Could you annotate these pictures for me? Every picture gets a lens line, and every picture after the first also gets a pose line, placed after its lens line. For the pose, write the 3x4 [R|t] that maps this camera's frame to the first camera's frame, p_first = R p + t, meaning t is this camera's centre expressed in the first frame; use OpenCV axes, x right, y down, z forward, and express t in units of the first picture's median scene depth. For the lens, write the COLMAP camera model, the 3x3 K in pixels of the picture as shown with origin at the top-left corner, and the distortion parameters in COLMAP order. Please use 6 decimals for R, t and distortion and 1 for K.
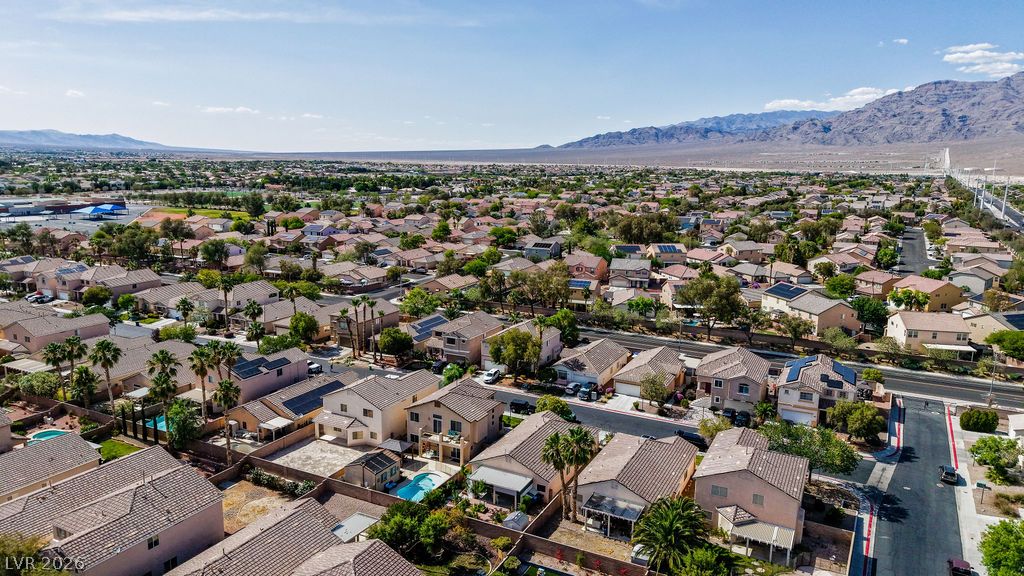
lens RADIAL K [[680.1, 0, 510.5], [0, 680.1, 283.5], [0, 0, 1]] dist [0.060866, -0.071872]
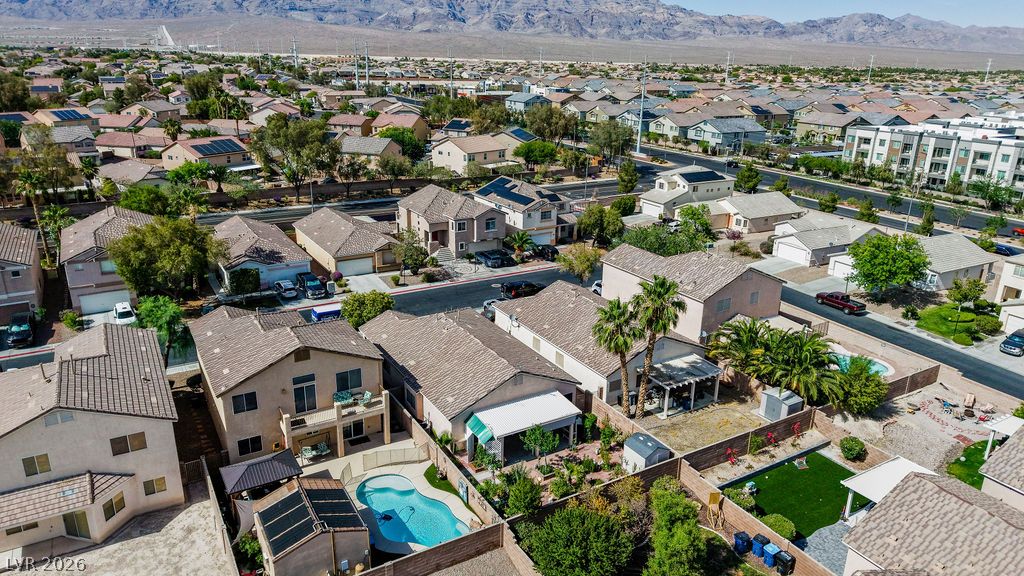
lens RADIAL K [[683.3, 0, 512.0], [0, 683.3, 288.0], [0, 0, 1]] dist [0.035325, -0.030268]
pose [[0.535688, -0.278861, 0.797041, -0.327970], [0.139975, 0.960163, 0.241857, 0.028389], [-0.832734, -0.017994, 0.553381, 0.495093]]
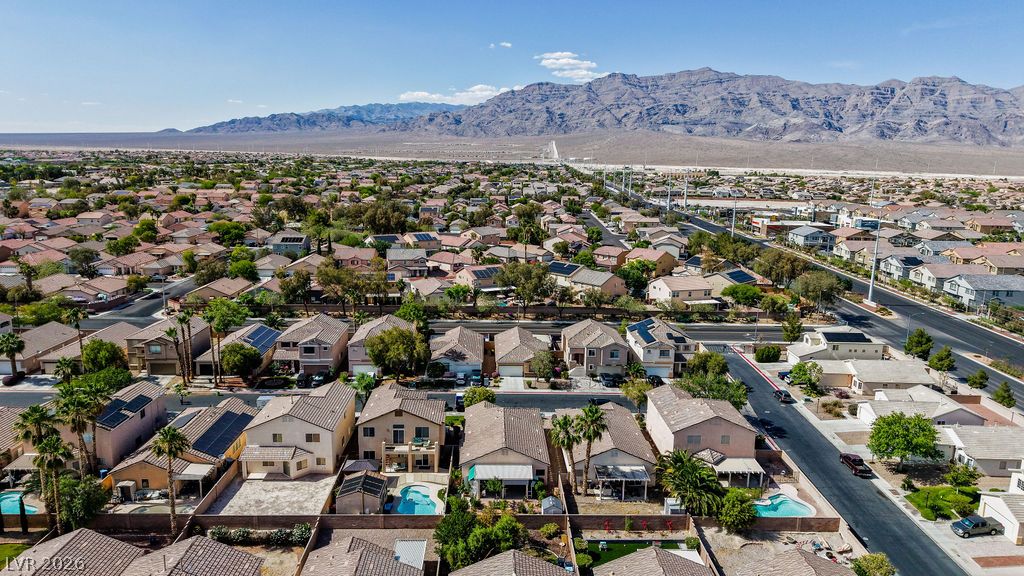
lens RADIAL K [[680.1, 0, 510.5], [0, 680.1, 283.5], [0, 0, 1]] dist [0.060866, -0.071872]
pose [[0.878008, -0.086842, 0.470702, -0.325508], [0.078879, 0.996210, 0.036661, -0.018851], [-0.472102, 0.004940, 0.881530, 0.078895]]
